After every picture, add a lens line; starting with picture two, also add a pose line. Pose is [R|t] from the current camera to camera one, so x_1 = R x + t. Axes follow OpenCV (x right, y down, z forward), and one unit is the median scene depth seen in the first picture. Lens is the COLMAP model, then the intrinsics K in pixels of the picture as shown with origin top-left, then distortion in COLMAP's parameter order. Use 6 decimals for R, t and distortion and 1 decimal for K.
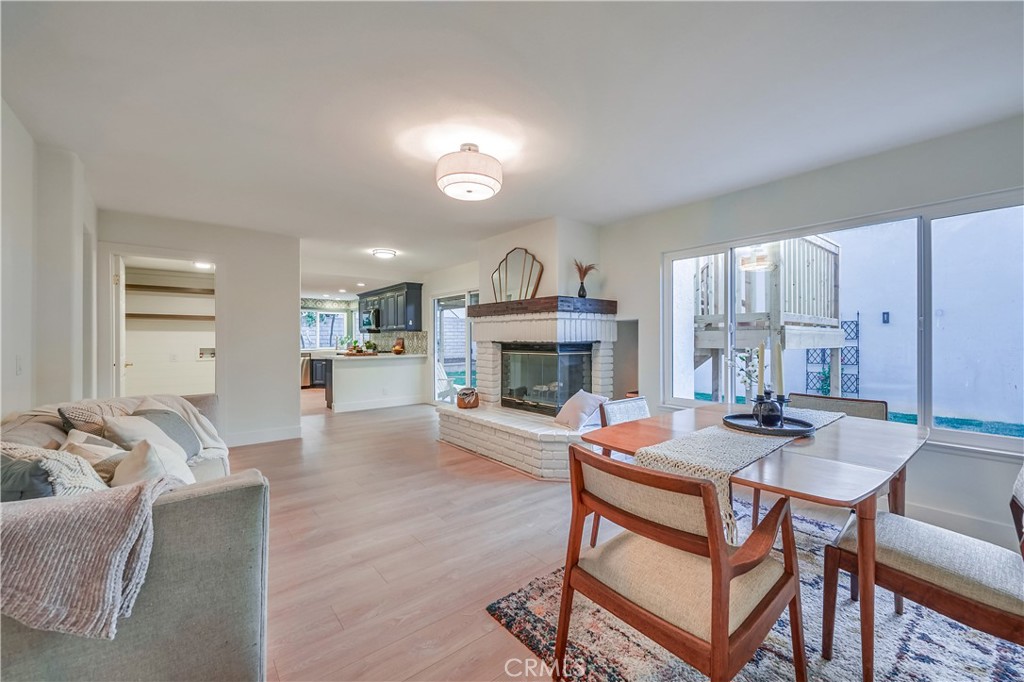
lens RADIAL K [[400.7, 0, 512.0], [0, 400.7, 341.0], [0, 0, 1]] dist [-0.000041, 0.000032]
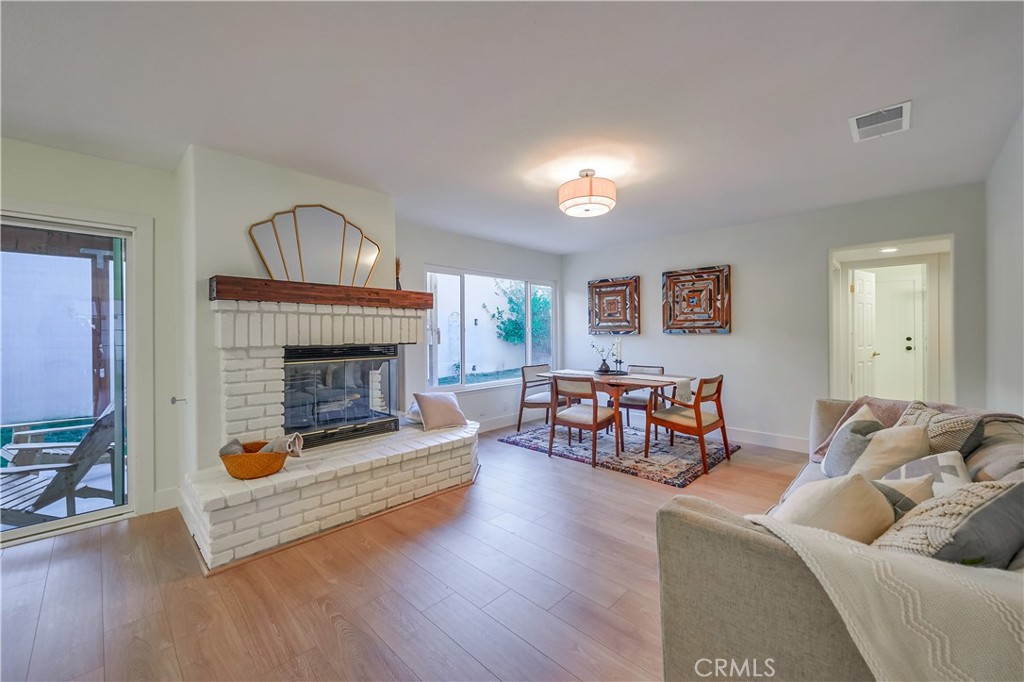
lens RADIAL K [[400.7, 0, 512.0], [0, 400.7, 341.0], [0, 0, 1]] dist [-0.000041, 0.000032]
pose [[-0.106687, -0.018373, 0.994123, -0.755944], [0.010585, 0.999752, 0.019613, -0.016109], [-0.994236, 0.012616, -0.106466, 0.824449]]
